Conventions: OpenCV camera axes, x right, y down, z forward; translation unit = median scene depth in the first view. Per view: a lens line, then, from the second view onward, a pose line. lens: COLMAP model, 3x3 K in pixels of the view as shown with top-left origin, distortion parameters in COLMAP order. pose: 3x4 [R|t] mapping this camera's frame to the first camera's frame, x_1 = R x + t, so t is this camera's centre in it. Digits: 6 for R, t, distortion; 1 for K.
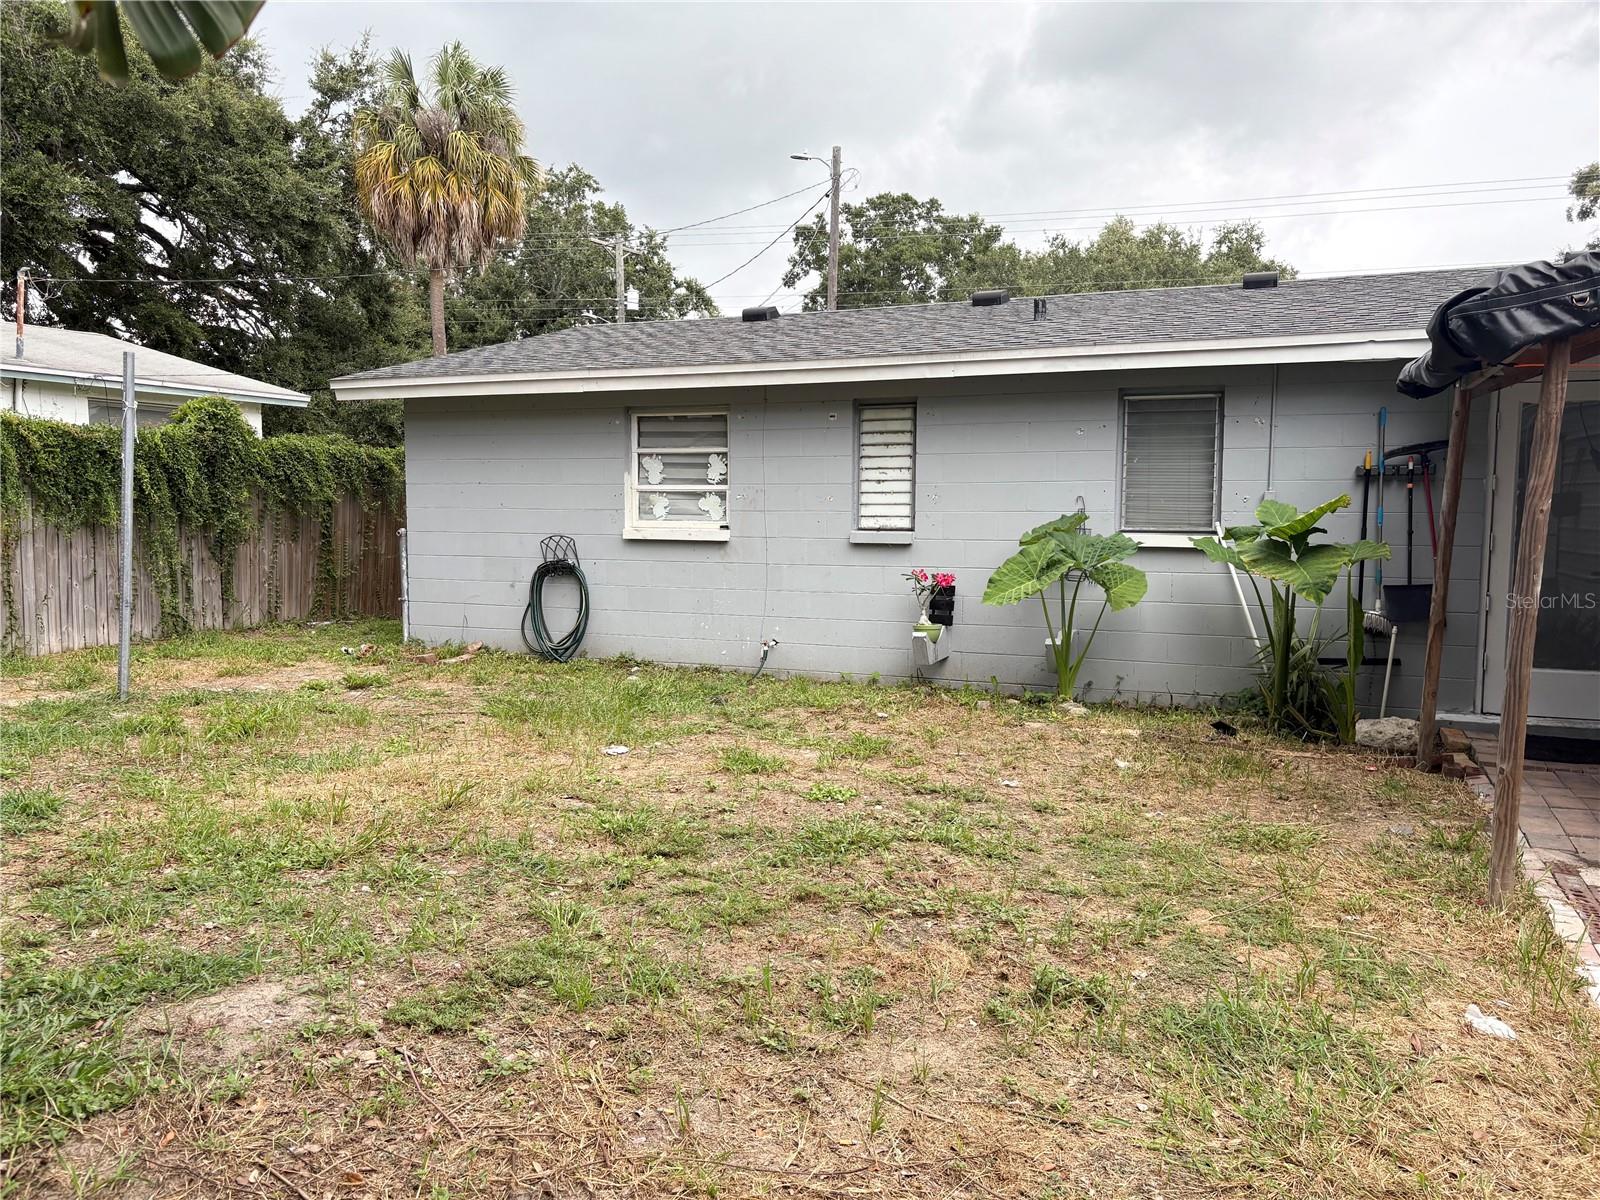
lens RADIAL K [[1201.5, 0, 802.9], [0, 1201.5, 608.6], [0, 0, 1]] dist [0.057934, -0.066854]
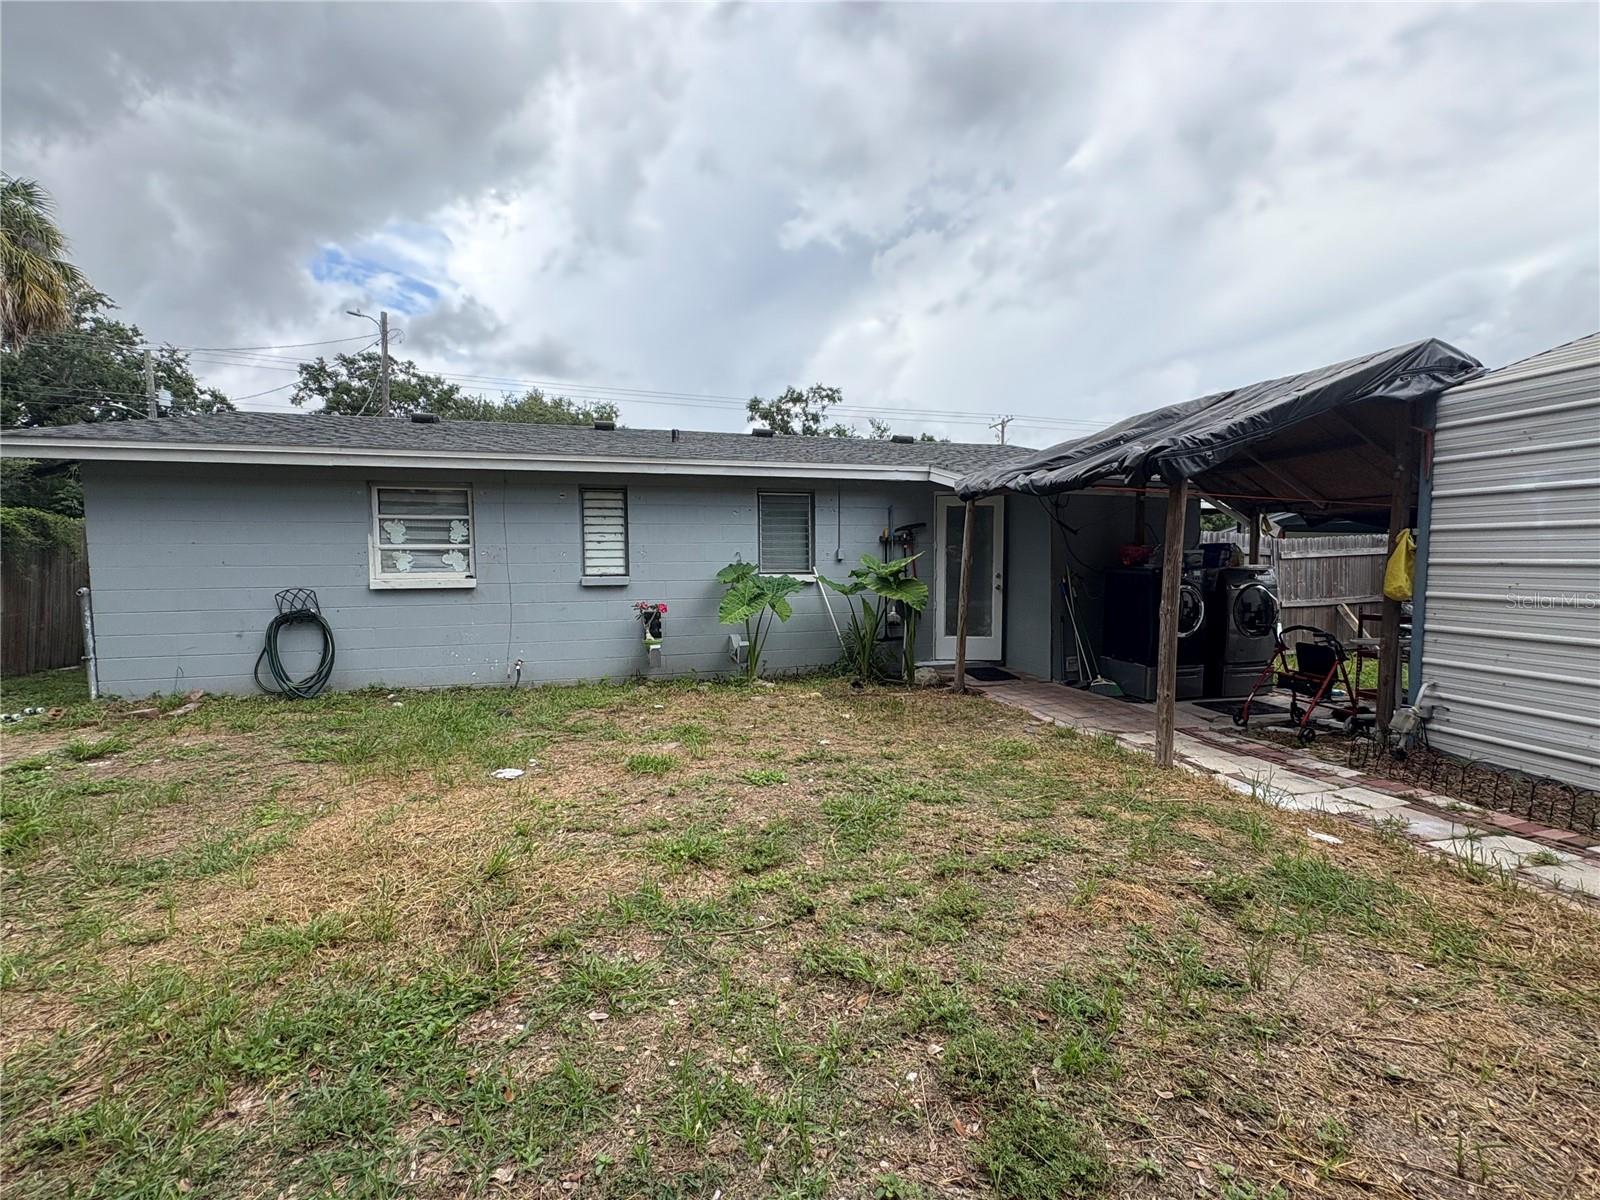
lens RADIAL K [[655.7, 0, 799.1], [0, 655.7, 598.0], [0, 0, 1]] dist [0.000443, 0.000136]
pose [[0.787109, -0.049308, 0.614840, -0.215031], [0.061293, 0.998119, 0.001579, -0.024118], [-0.613761, 0.036442, 0.788650, 0.221349]]
